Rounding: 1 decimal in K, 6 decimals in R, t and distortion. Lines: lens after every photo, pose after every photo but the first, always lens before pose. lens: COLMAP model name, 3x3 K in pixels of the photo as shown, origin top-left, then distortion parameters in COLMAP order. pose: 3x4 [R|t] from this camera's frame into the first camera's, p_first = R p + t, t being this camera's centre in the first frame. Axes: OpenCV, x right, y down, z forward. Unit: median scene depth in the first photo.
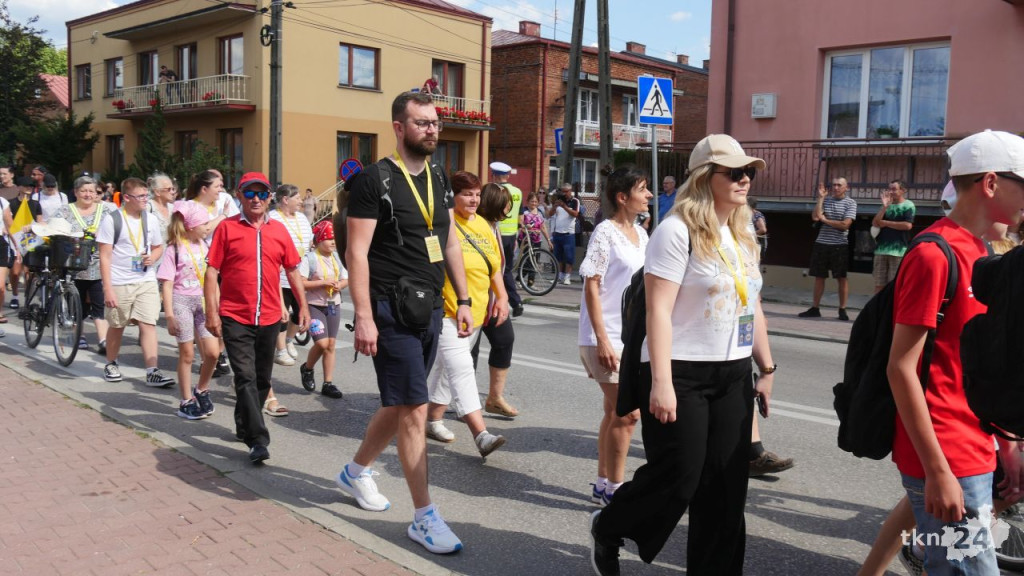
lens RADIAL K [[911.3, 0, 514.4], [0, 911.3, 293.7], [0, 0, 1]] dist [-0.042316, 0.021098]
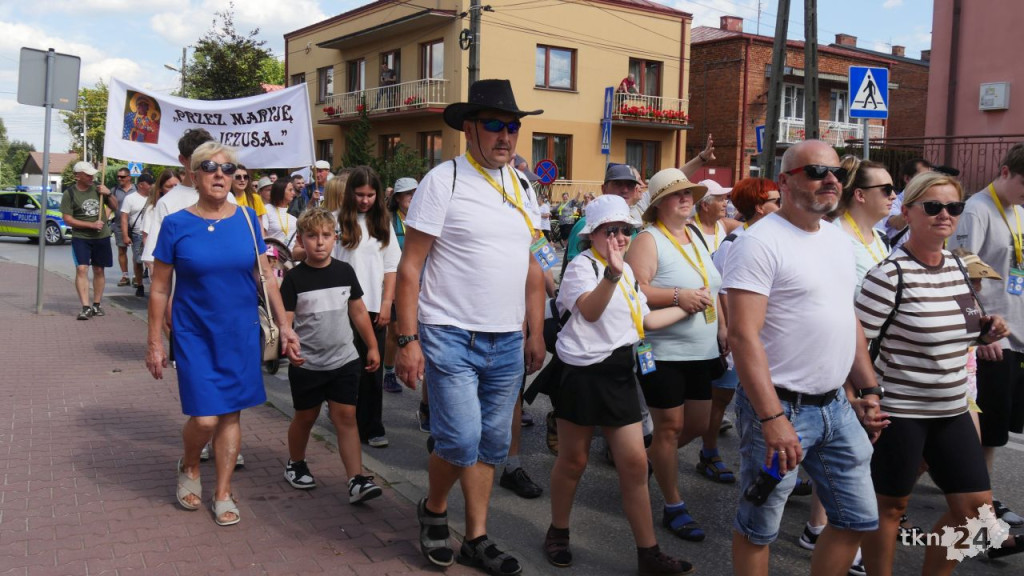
lens RADIAL K [[911.3, 0, 514.1], [0, 911.3, 295.1], [0, 0, 1]] dist [-0.042316, 0.021098]
pose [[0.977099, 0.019511, -0.211889, 0.001365], [-0.019487, 0.999808, 0.002201, -0.001164], [0.211891, 0.001978, 0.977291, 0.013354]]
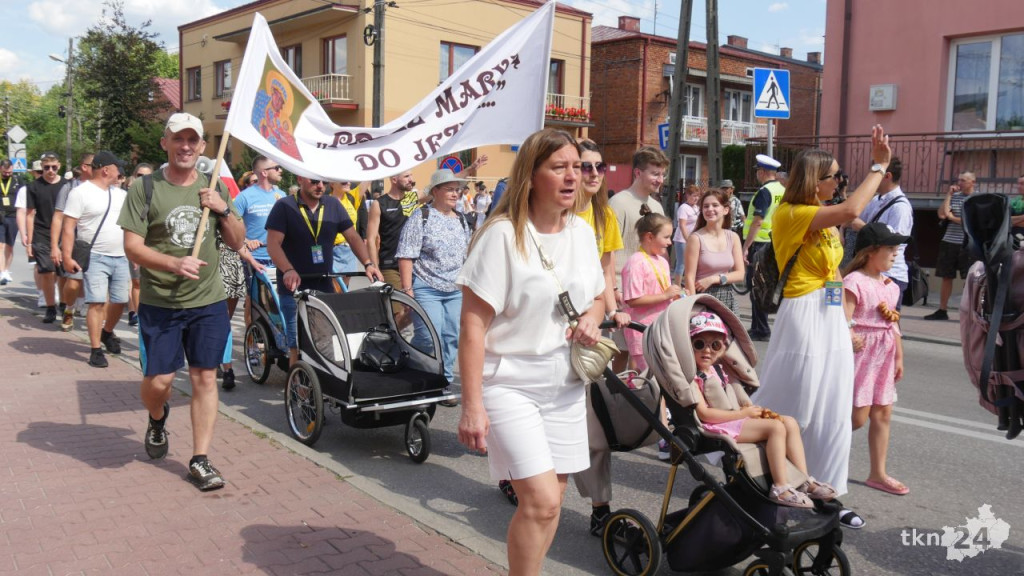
lens RADIAL K [[911.3, 0, 515.6], [0, 911.3, 291.1], [0, 0, 1]] dist [-0.042316, 0.021098]
pose [[0.994882, 0.006943, -0.100803, -0.006483], [-0.006959, 0.999976, 0.000196, -0.000575], [0.100802, 0.000506, 0.994906, 0.007756]]
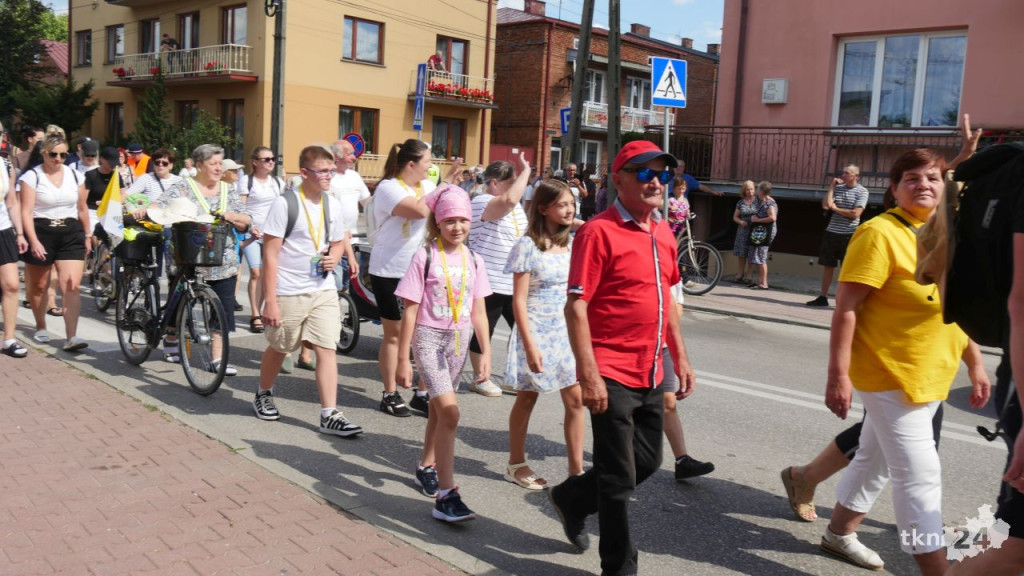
lens RADIAL K [[911.3, 0, 510.9], [0, 911.3, 291.3], [0, 0, 1]] dist [-0.042316, 0.021098]
pose [[0.999606, 0.027911, 0.003091, -0.005254], [-0.027965, 0.999426, 0.019121, 0.000136], [-0.002556, -0.019200, 0.999812, 0.004304]]
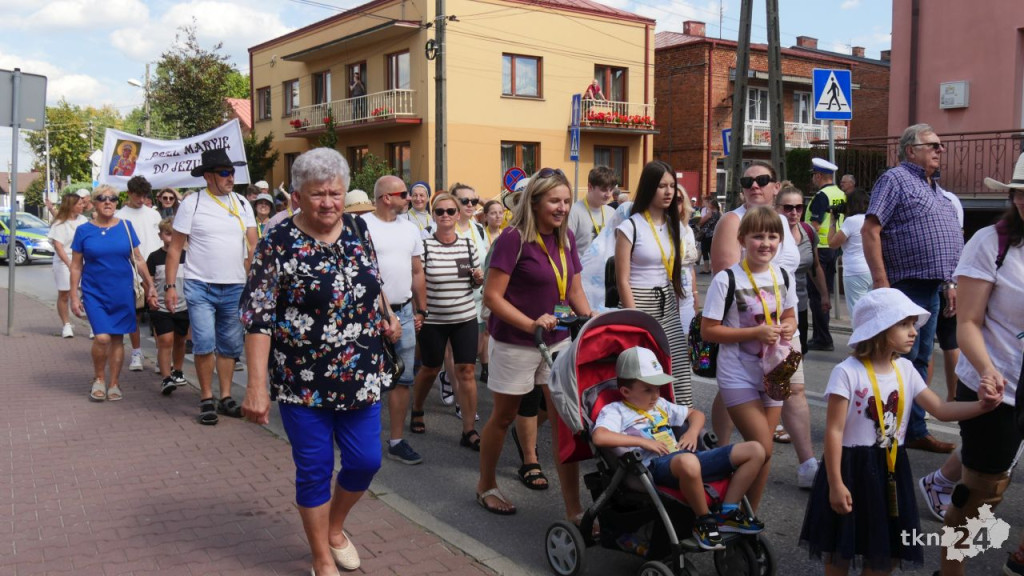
lens RADIAL K [[911.3, 0, 511.5], [0, 911.3, 295.7], [0, 0, 1]] dist [-0.042316, 0.021098]
pose [[0.982960, -0.009401, -0.183577, 0.000144], [0.008479, 0.999947, -0.005809, -0.001304], [0.183622, 0.004153, 0.982988, 0.011365]]
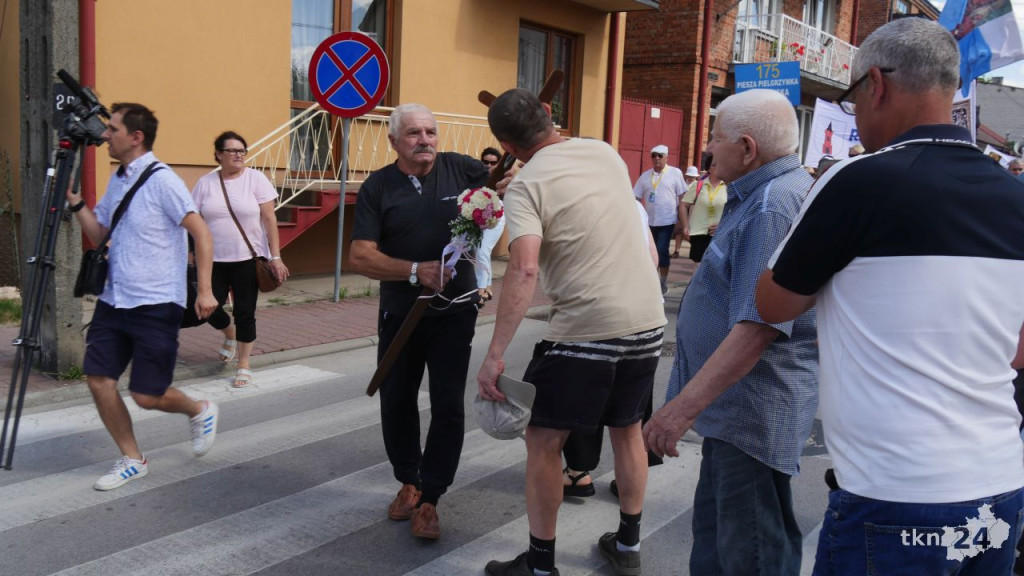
lens RADIAL K [[911.3, 0, 509.0], [0, 911.3, 290.4], [0, 0, 1]] dist [-0.042316, 0.021098]
pose [[0.995097, 0.008275, 0.098556, -0.150807], [-0.011344, 0.999467, 0.030620, -0.070099], [-0.098250, -0.031588, 0.994660, 0.670390]]
